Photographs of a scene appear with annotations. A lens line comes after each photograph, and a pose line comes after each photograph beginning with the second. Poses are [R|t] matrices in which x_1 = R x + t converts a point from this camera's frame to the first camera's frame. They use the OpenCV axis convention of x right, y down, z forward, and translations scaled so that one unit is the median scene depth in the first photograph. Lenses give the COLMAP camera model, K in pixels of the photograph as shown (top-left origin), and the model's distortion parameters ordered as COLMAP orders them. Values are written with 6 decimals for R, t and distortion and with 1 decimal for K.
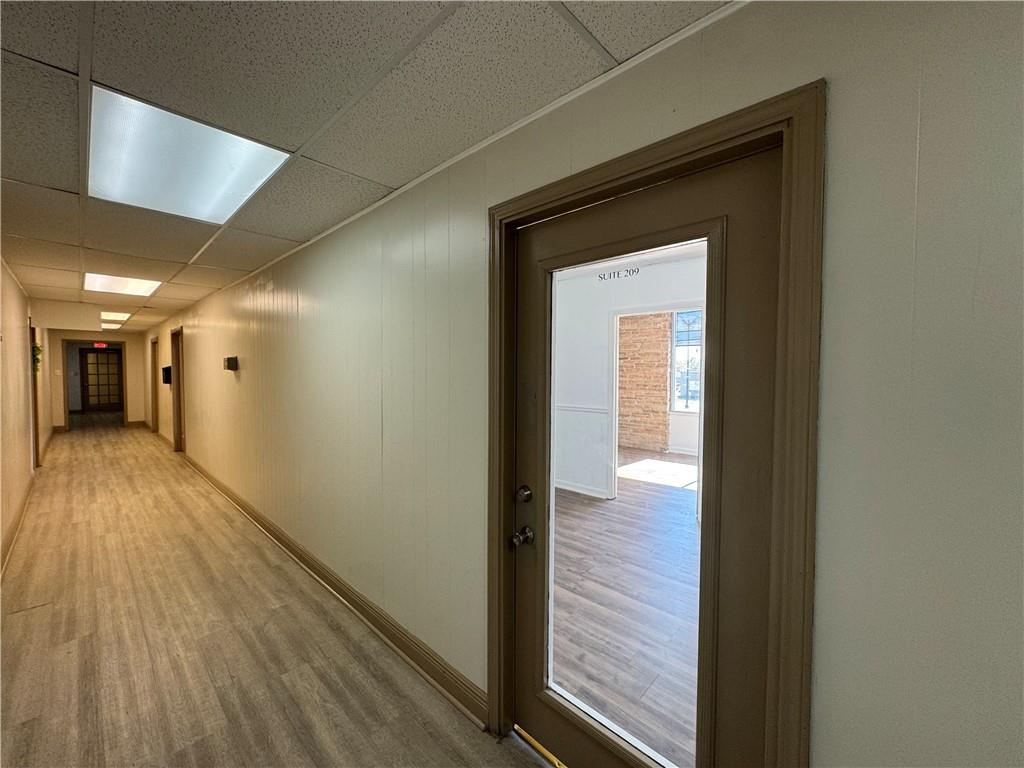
lens RADIAL K [[407.4, 0, 518.0], [0, 407.4, 385.9], [0, 0, 1]] dist [-0.002308, -0.000213]
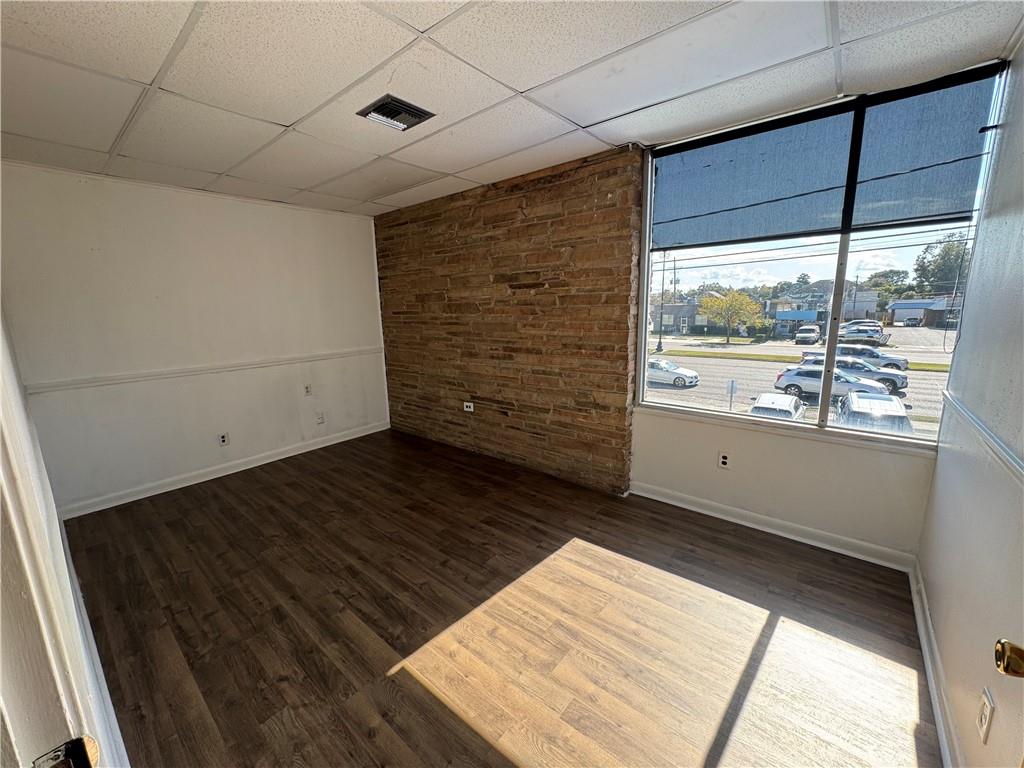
lens RADIAL K [[407.4, 0, 516.5], [0, 407.4, 382.9], [0, 0, 1]] dist [-0.002308, -0.000213]
pose [[0.998260, -0.031877, 0.049603, 0.230638], [0.024418, 0.989232, 0.144307, -0.028663], [-0.053669, -0.142845, 0.988289, 0.588128]]
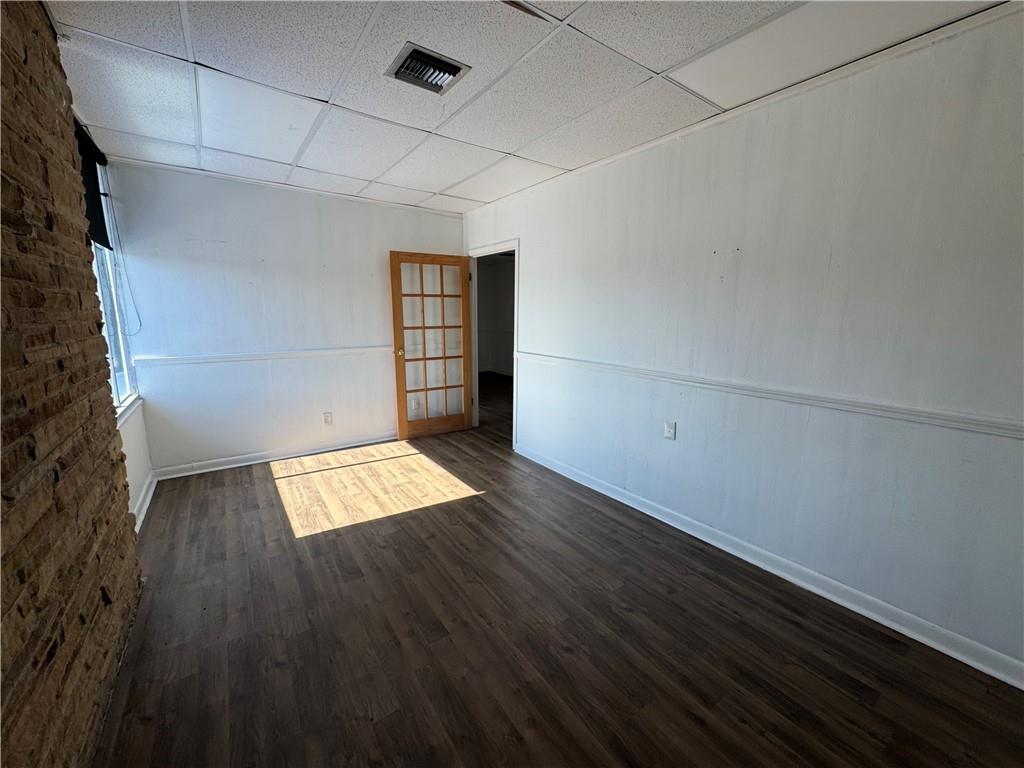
lens RADIAL K [[407.4, 0, 508.7], [0, 407.4, 389.2], [0, 0, 1]] dist [-0.002308, -0.000213]
pose [[-0.975120, -0.051620, 0.215586, 0.041203], [-0.001702, 0.974225, 0.225572, -0.043050], [-0.221673, 0.219593, -0.950074, 1.215885]]
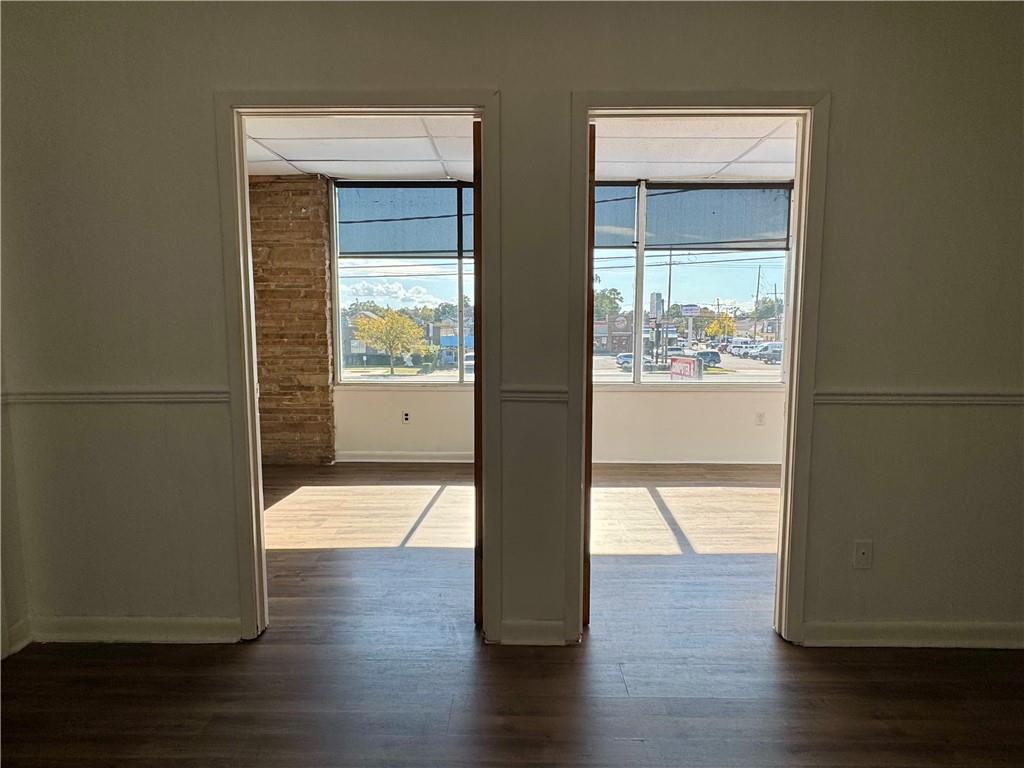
lens RADIAL K [[585.6, 0, 504.5], [0, 585.6, 392.3], [0, 0, 1]] dist [-0.001956, -0.000198]
pose [[0.749708, -0.075675, 0.657428, 0.046065], [0.028670, 0.996222, 0.081979, 0.017337], [-0.661148, -0.042612, 0.749045, 0.303064]]
